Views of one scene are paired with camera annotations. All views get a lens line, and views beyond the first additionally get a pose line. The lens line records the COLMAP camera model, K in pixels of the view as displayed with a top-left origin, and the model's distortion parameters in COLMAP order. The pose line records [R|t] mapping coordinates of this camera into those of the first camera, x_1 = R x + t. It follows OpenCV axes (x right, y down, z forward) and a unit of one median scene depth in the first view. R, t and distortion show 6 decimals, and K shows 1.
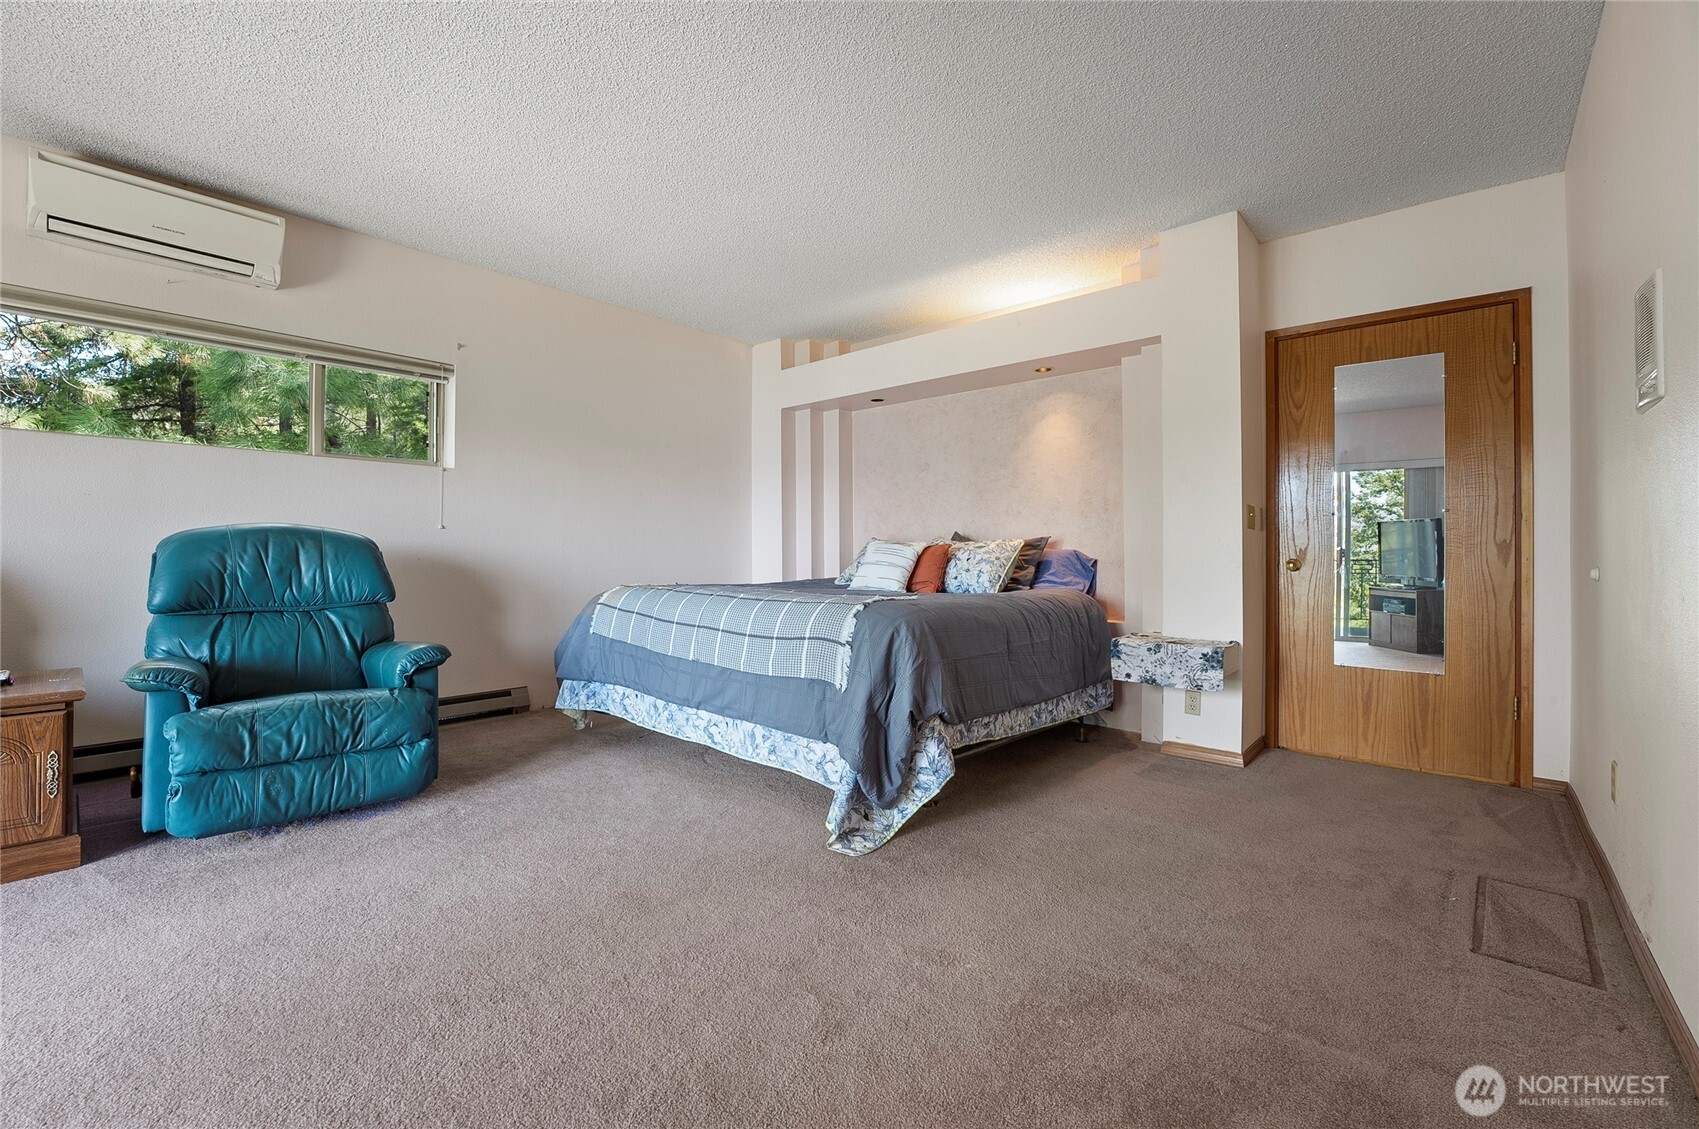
lens RADIAL K [[698.9, 0, 829.1], [0, 698.9, 544.4], [0, 0, 1]] dist [-0.022781, 0.003706]
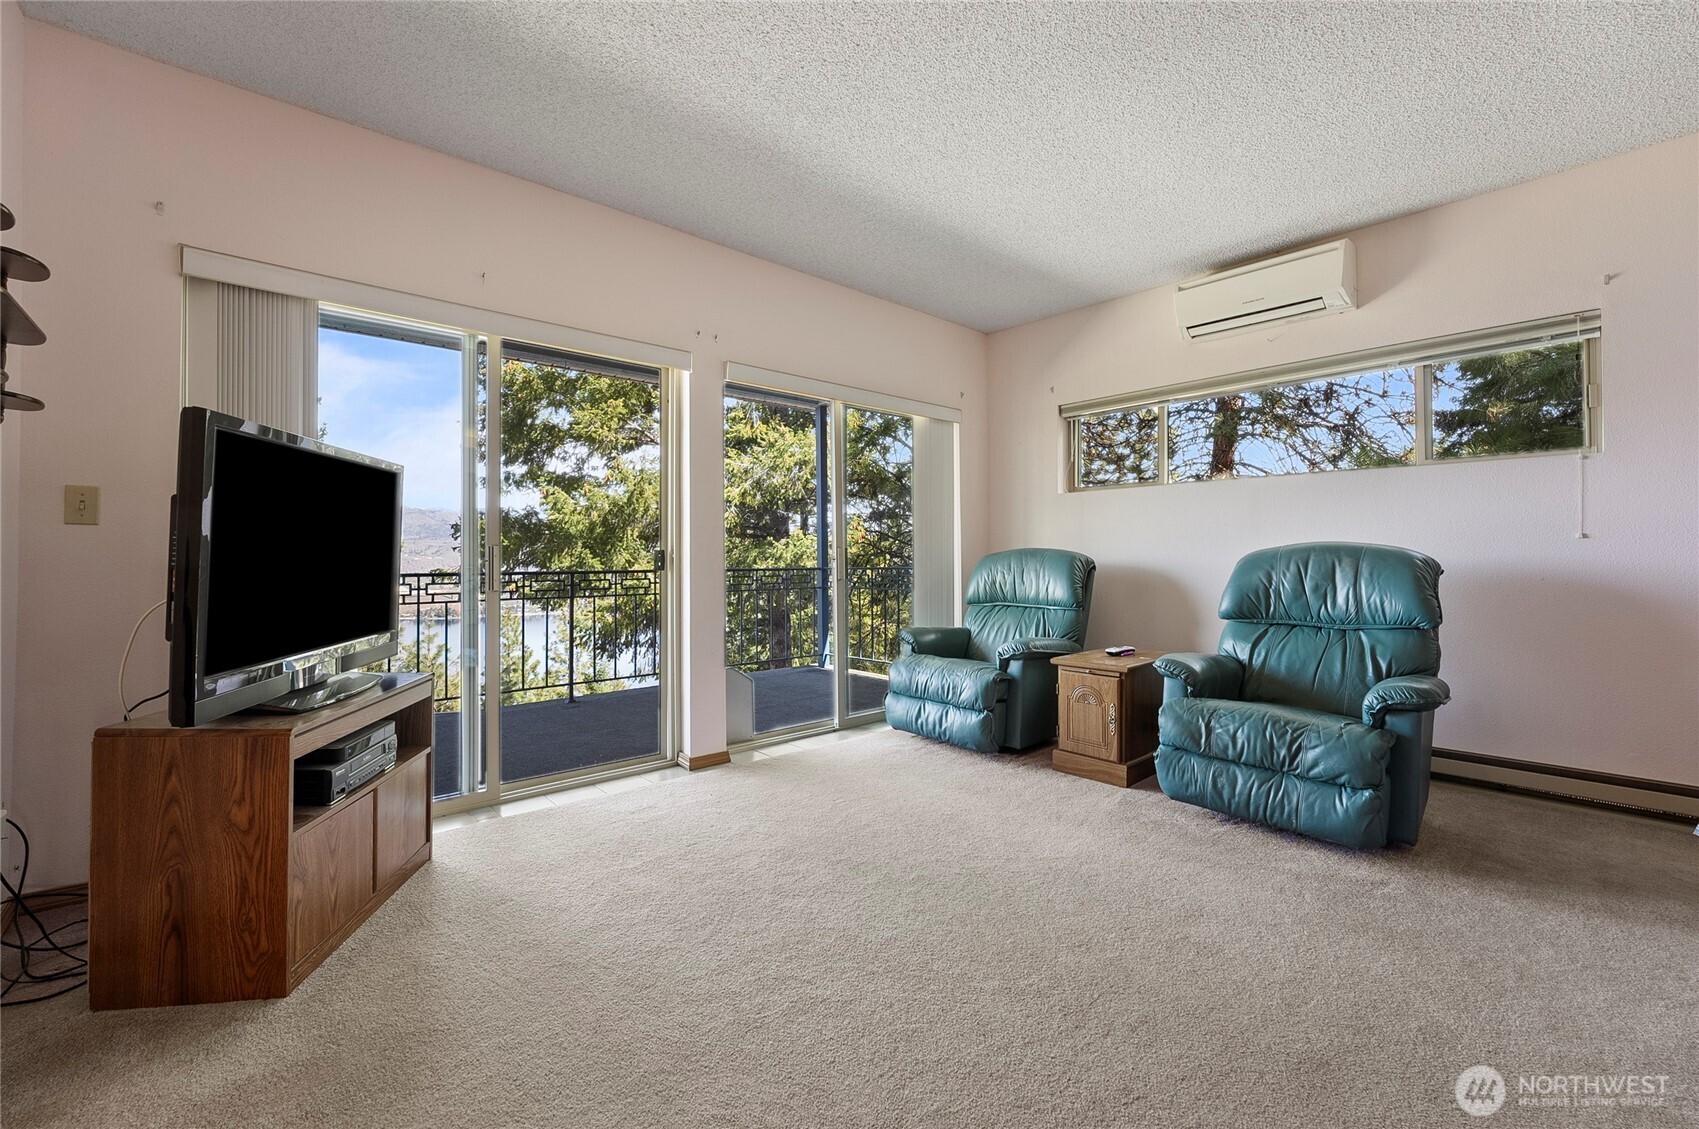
lens RADIAL K [[698.9, 0, 857.3], [0, 698.9, 556.0], [0, 0, 1]] dist [-0.022781, 0.003706]
pose [[-0.082482, -0.006830, -0.996569, 0.321752], [0.013783, 0.999873, -0.007993, -0.012008], [0.996497, -0.014395, -0.082378, 0.427680]]
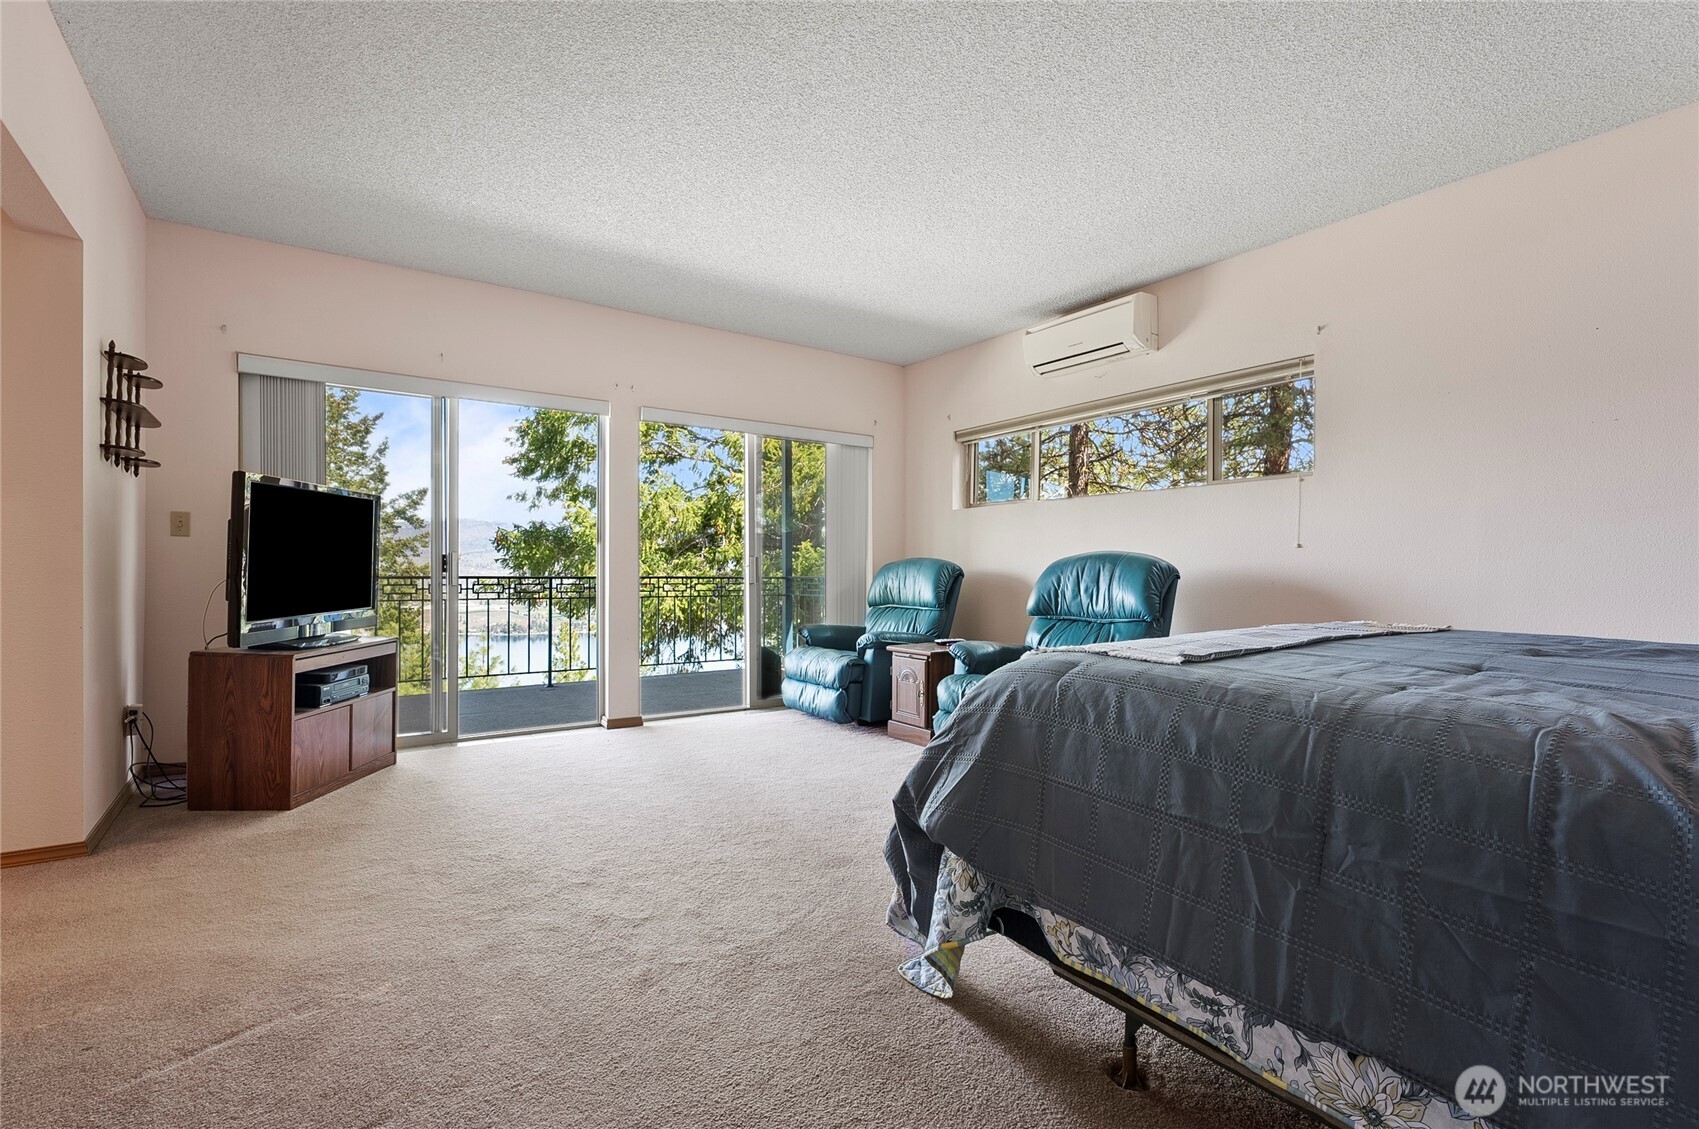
lens RADIAL K [[767.3, 0, 853.9], [0, 767.3, 583.8], [0, 0, 1]] dist [-0.009863, -0.000855]
pose [[-0.196162, 0.006356, -0.980551, 0.709810], [0.007088, 0.999962, 0.005064, 0.019632], [0.980546, -0.005957, -0.196199, 0.920859]]
